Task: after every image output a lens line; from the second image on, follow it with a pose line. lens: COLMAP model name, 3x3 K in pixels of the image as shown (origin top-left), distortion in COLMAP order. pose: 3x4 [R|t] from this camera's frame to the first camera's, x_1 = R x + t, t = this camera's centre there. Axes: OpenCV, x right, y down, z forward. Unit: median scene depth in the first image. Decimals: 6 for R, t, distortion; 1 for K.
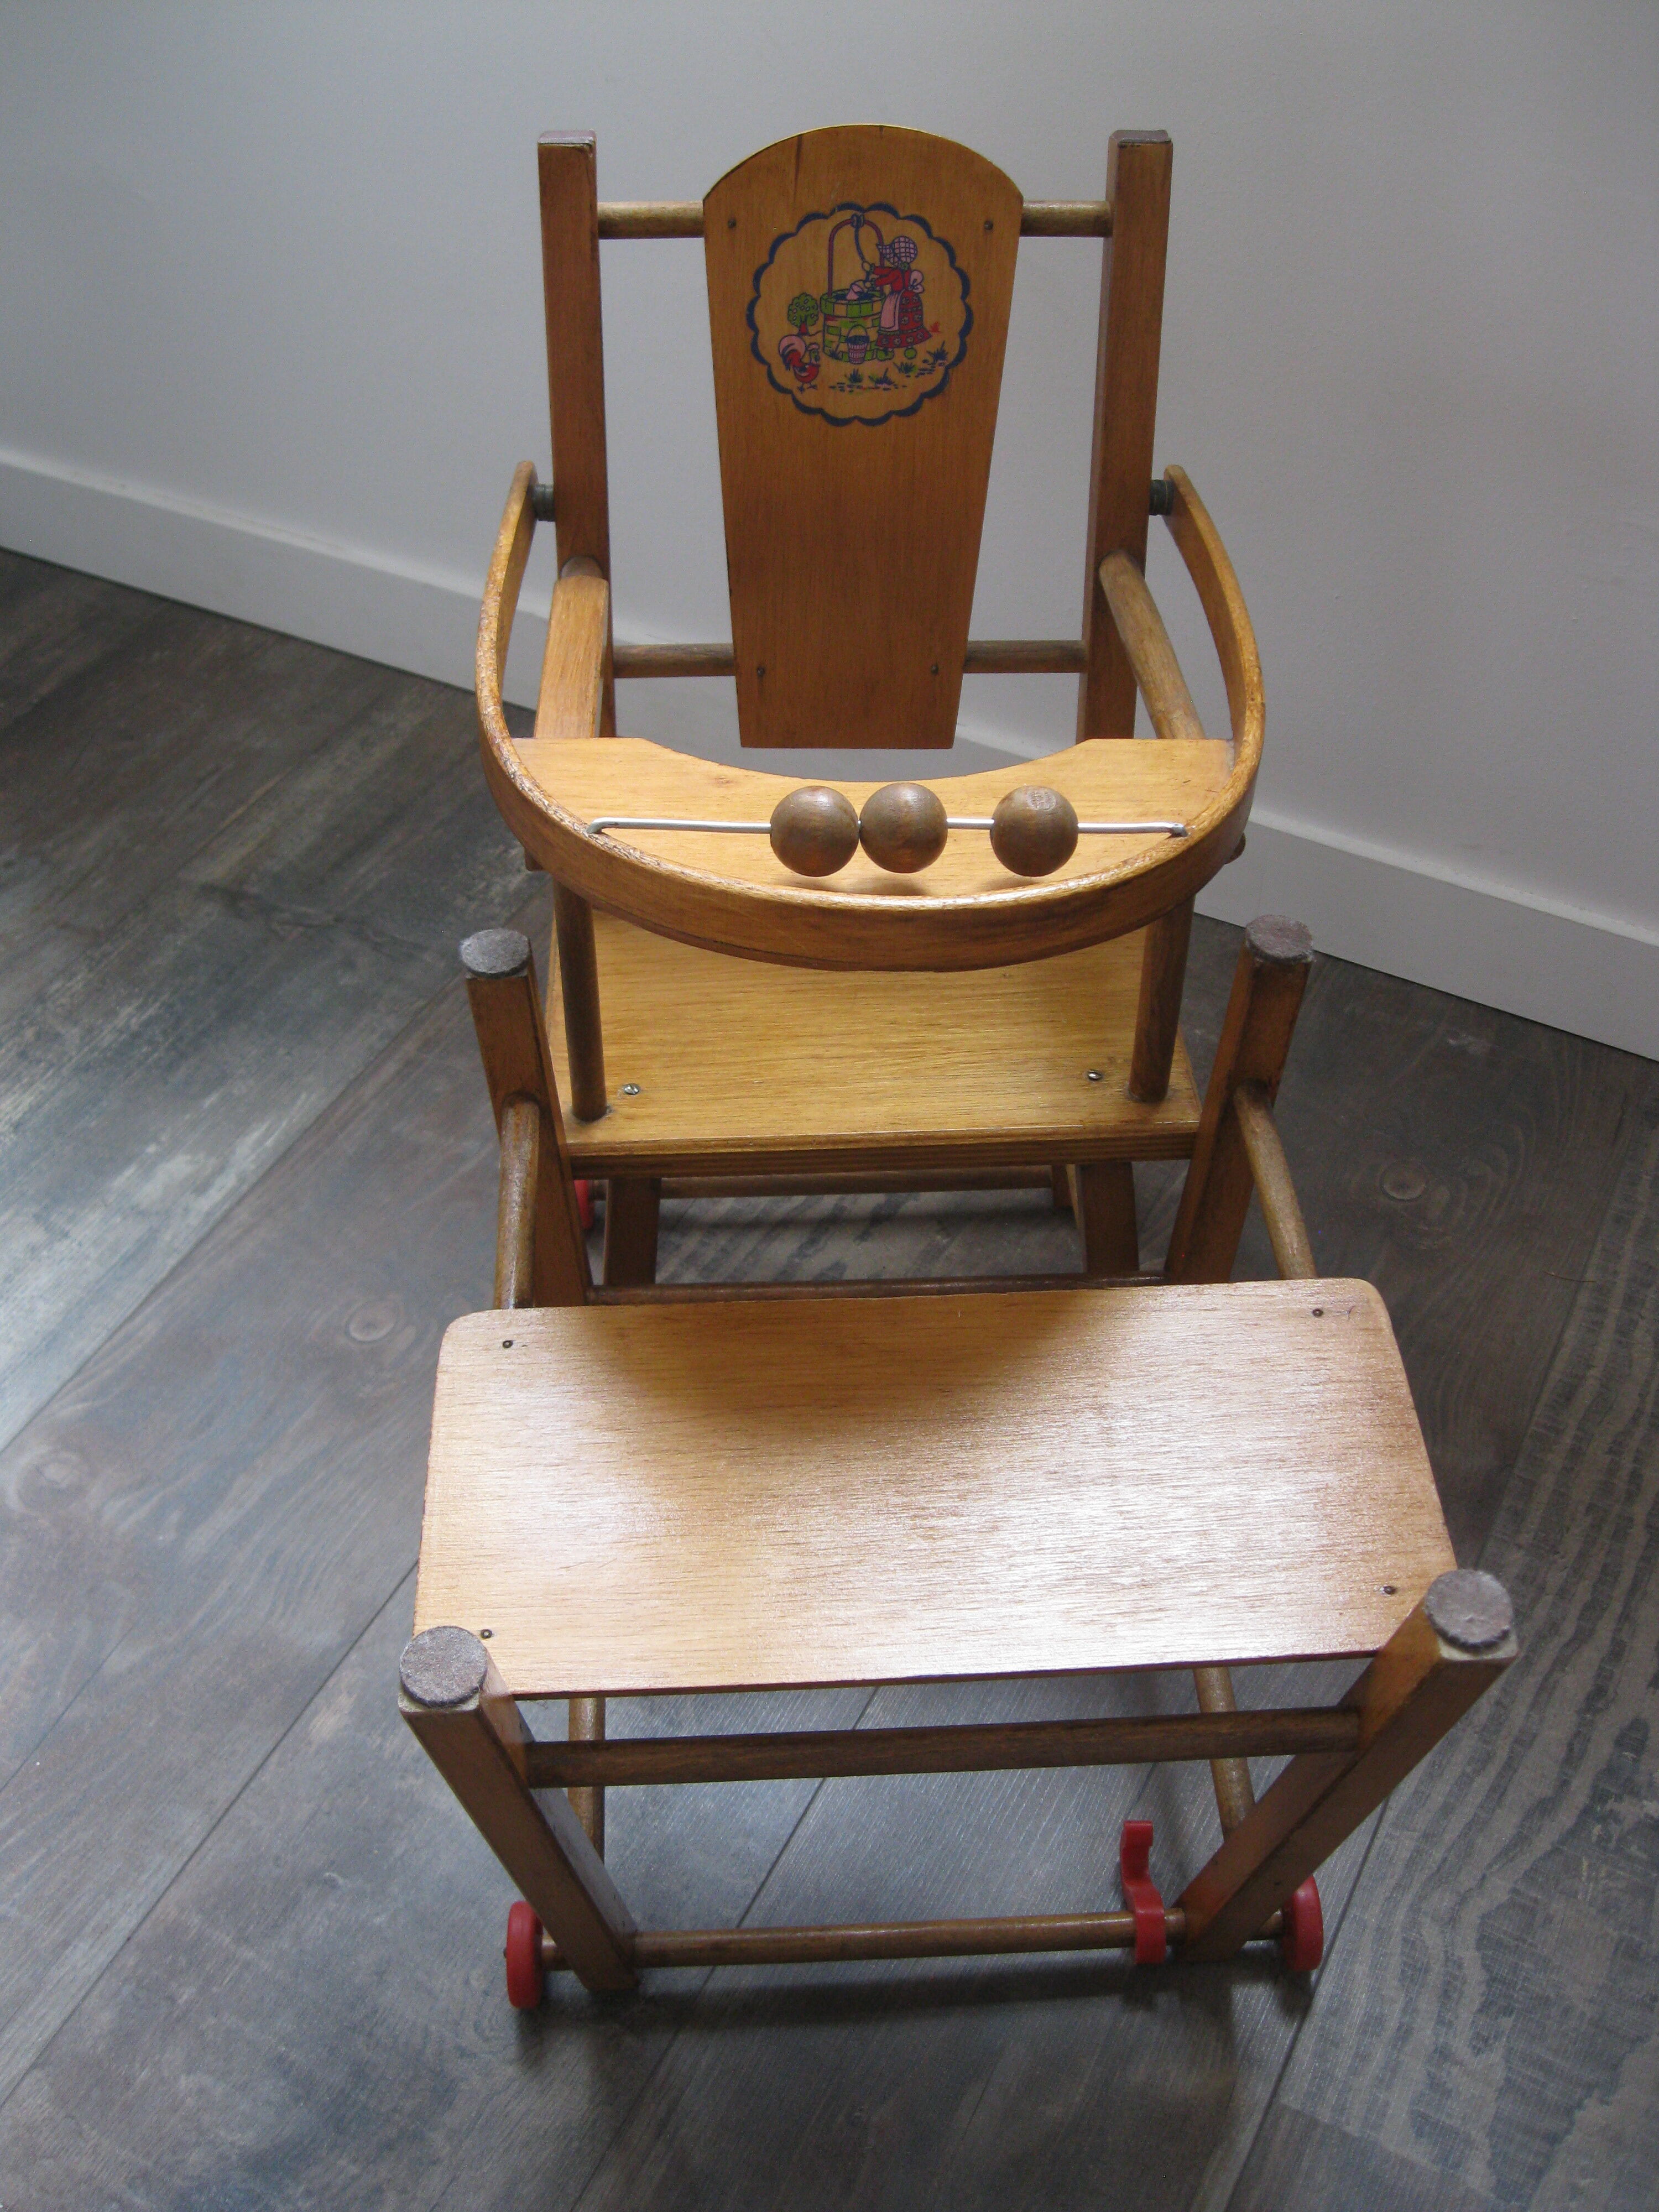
lens RADIAL K [[2322.1, 0, 862.0], [0, 2322.1, 1098.8], [0, 0, 1]] dist [-0.111542, 0.000000]
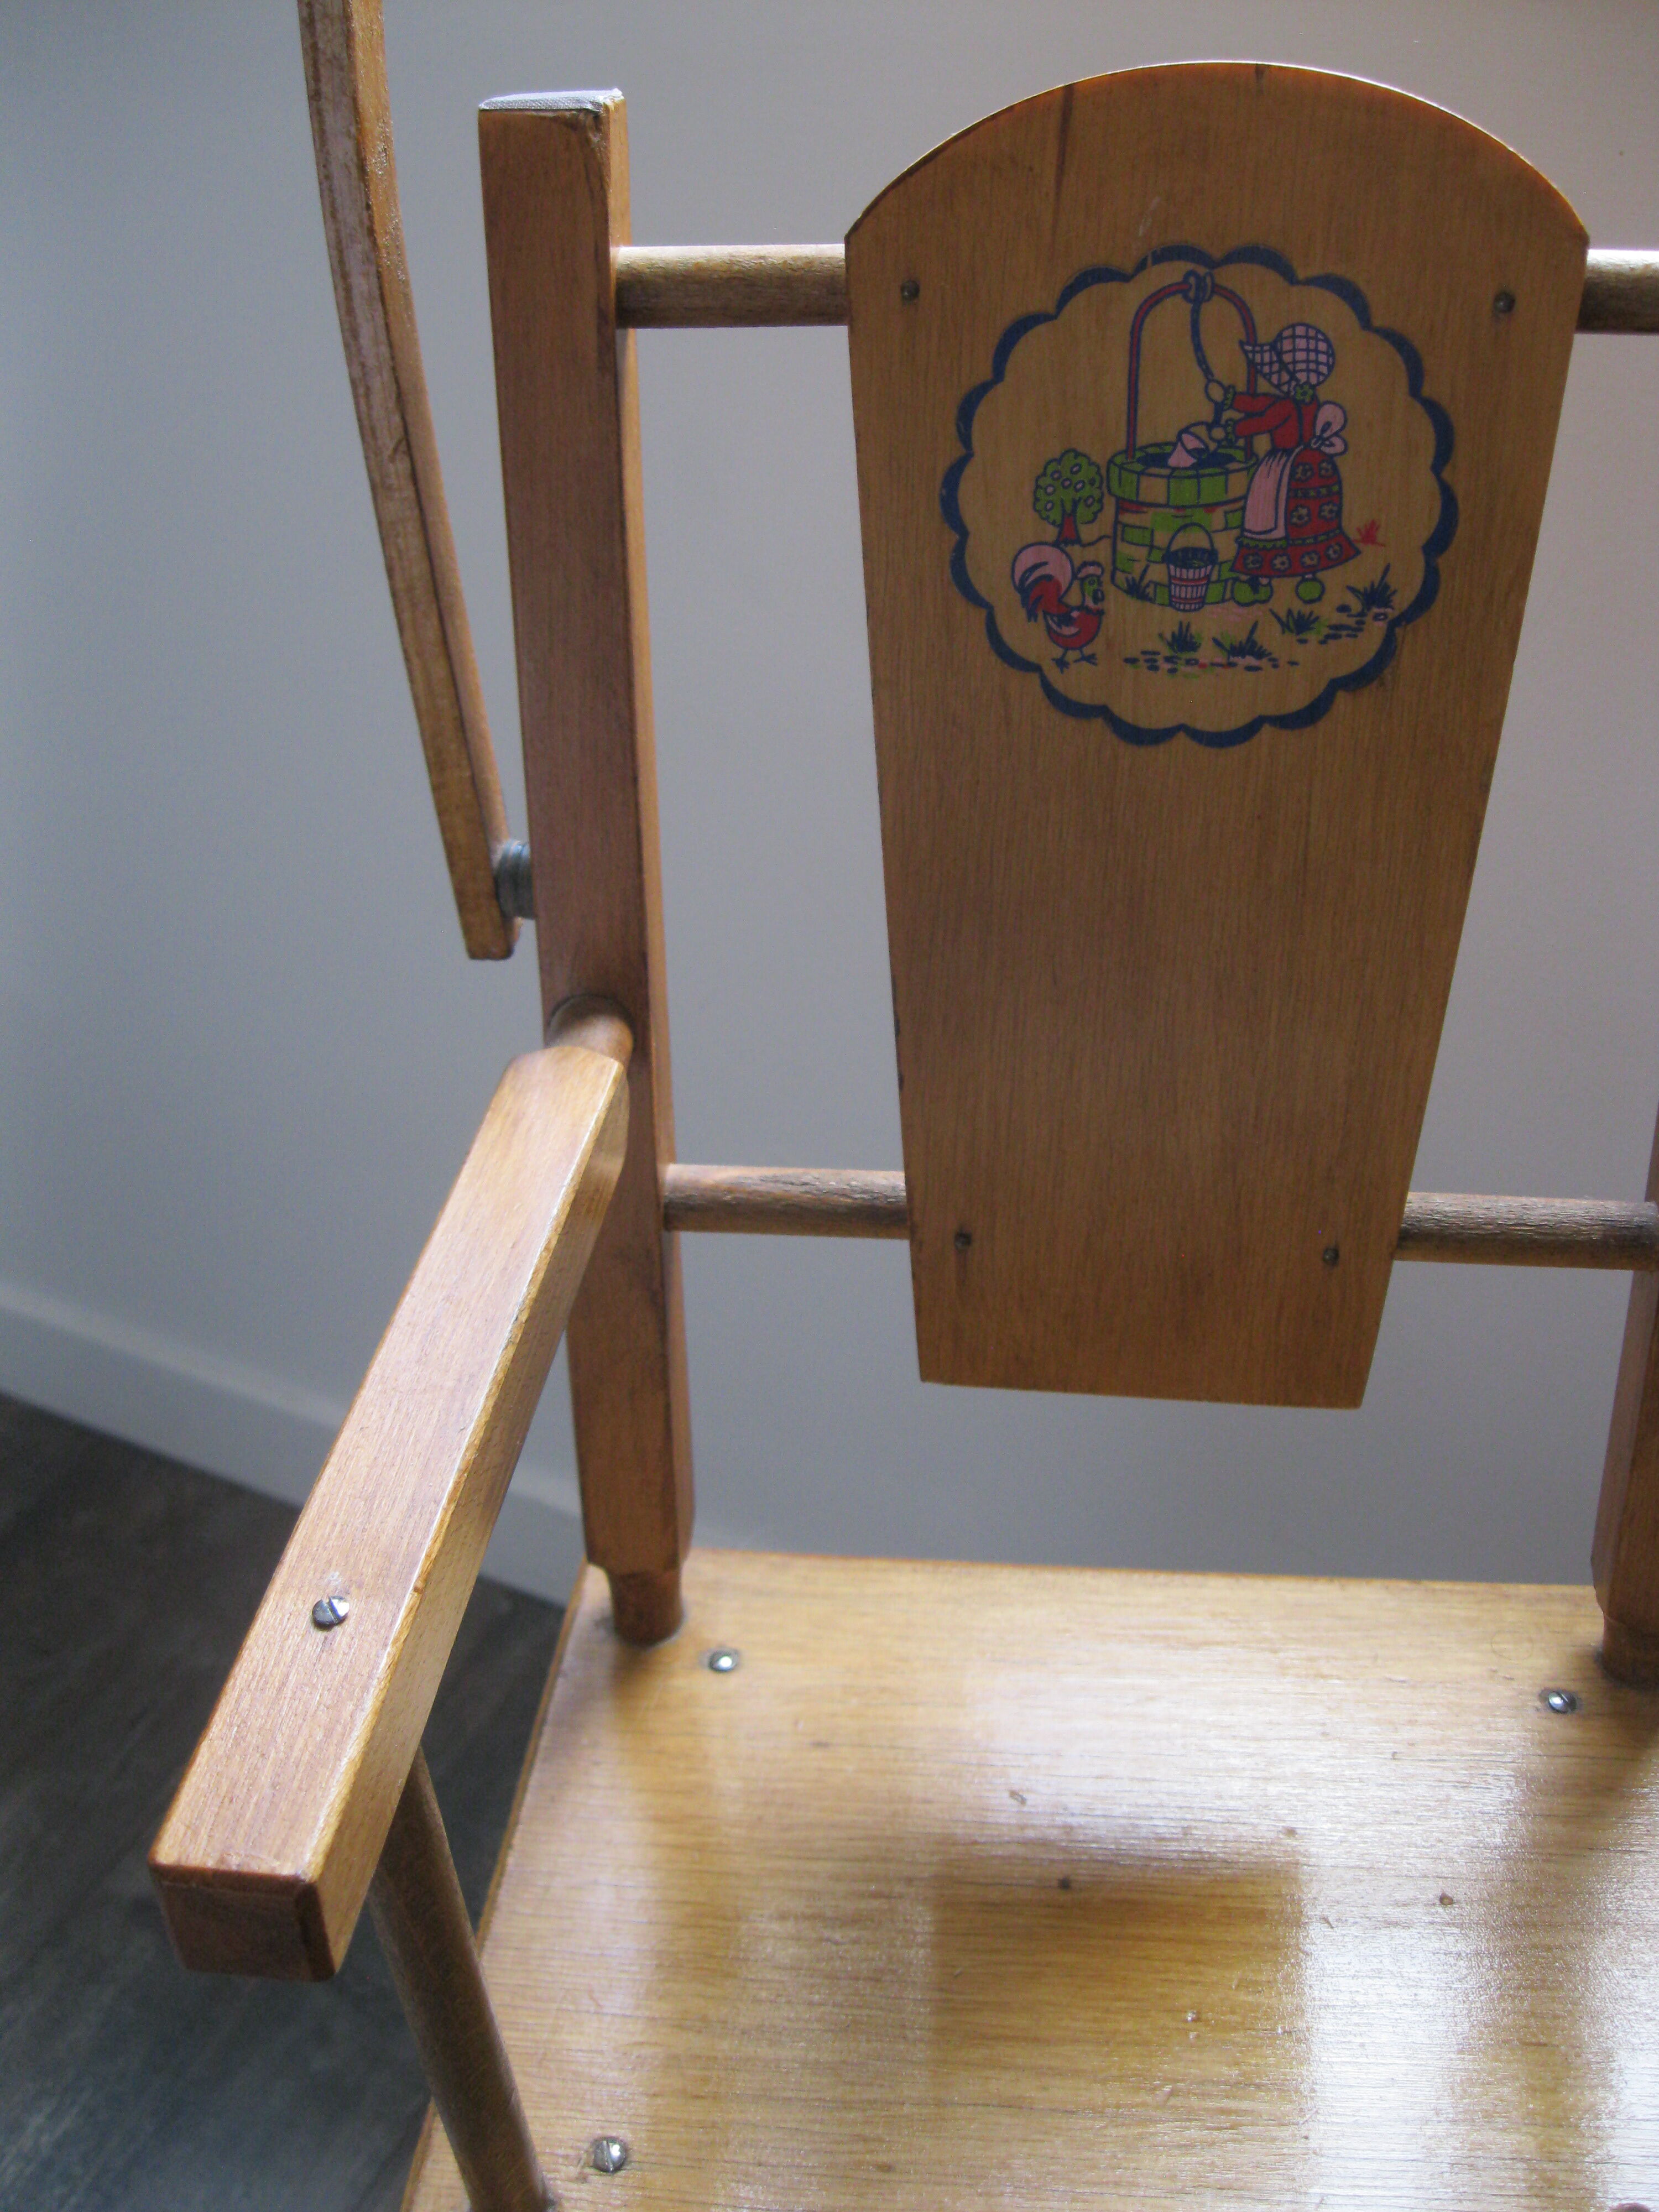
lens RADIAL K [[2322.1, 0, 865.3], [0, 2322.1, 1077.2], [0, 0, 1]] dist [-0.111542, 0.000000]
pose [[0.985310, 0.050918, -0.163010, 0.013850], [-0.066544, 0.993545, -0.091876, -0.187436], [0.157280, 0.101374, 0.982337, 0.567330]]
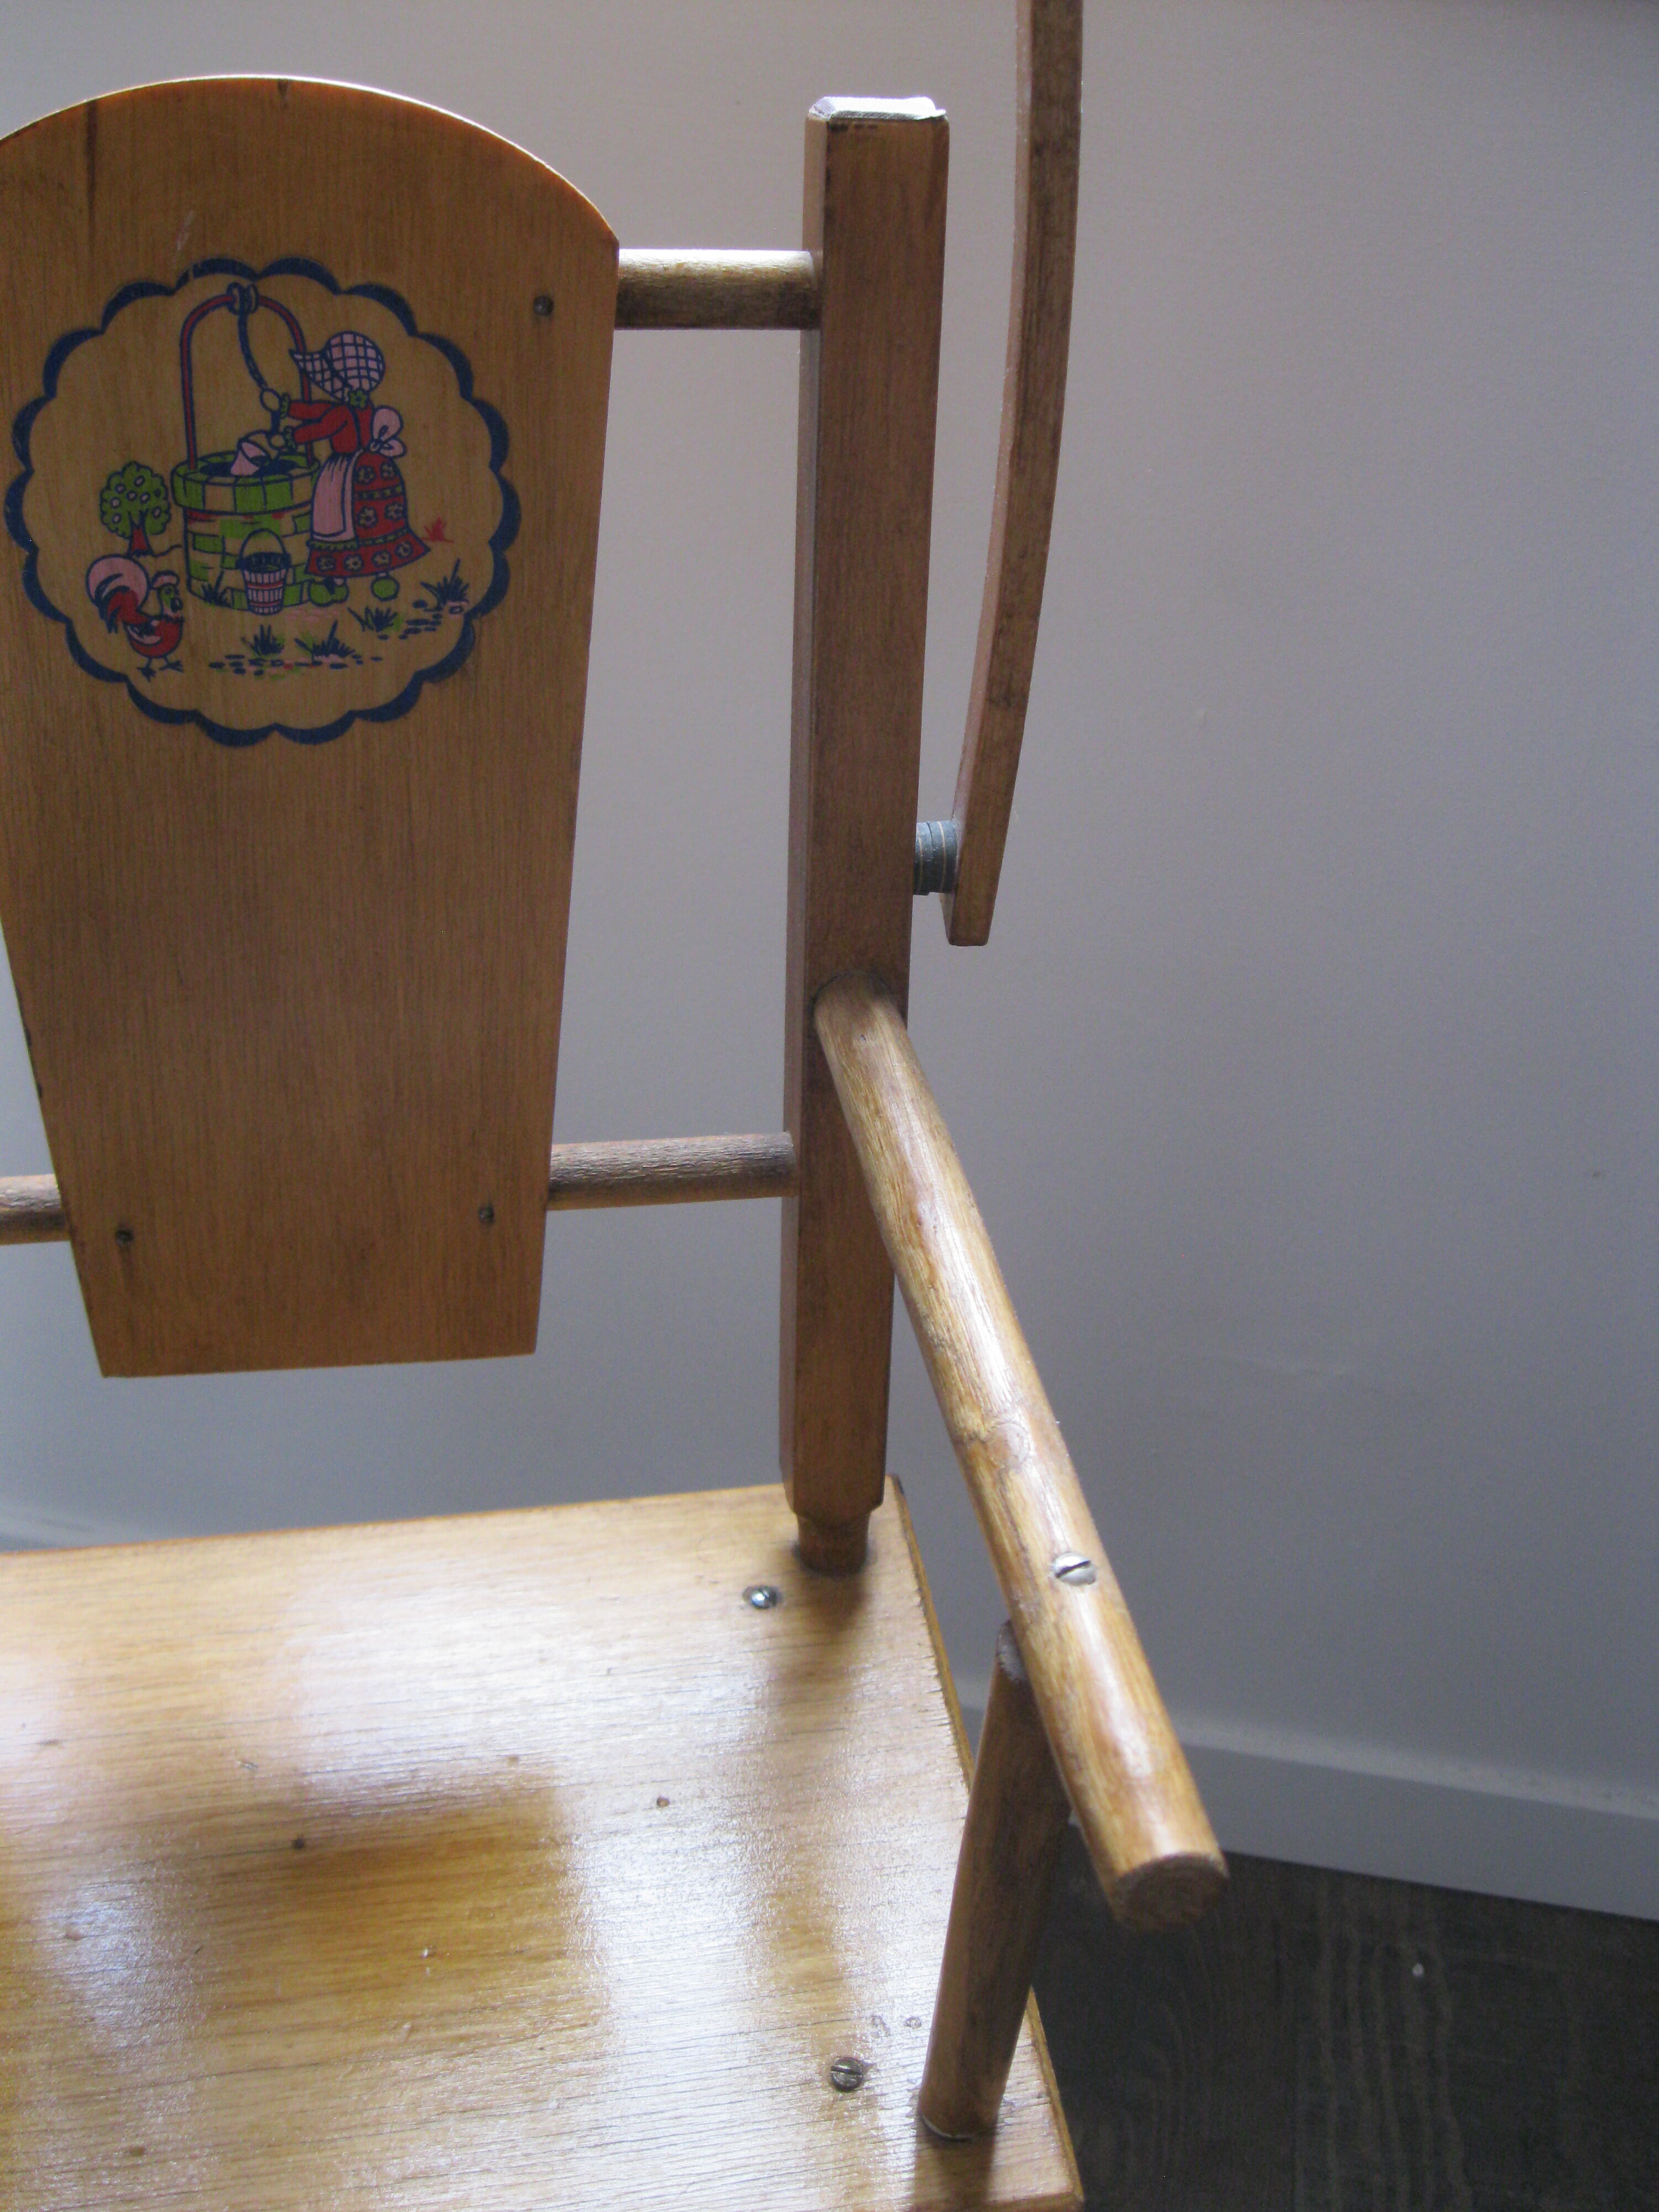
lens RADIAL K [[2322.1, 0, 873.7], [0, 2322.1, 1062.0], [0, 0, 1]] dist [-0.111542, 0.000000]
pose [[0.991575, -0.037232, 0.124071, 0.057562], [0.043456, 0.997909, -0.047848, -0.207710], [-0.122030, 0.052837, 0.991119, 0.548782]]
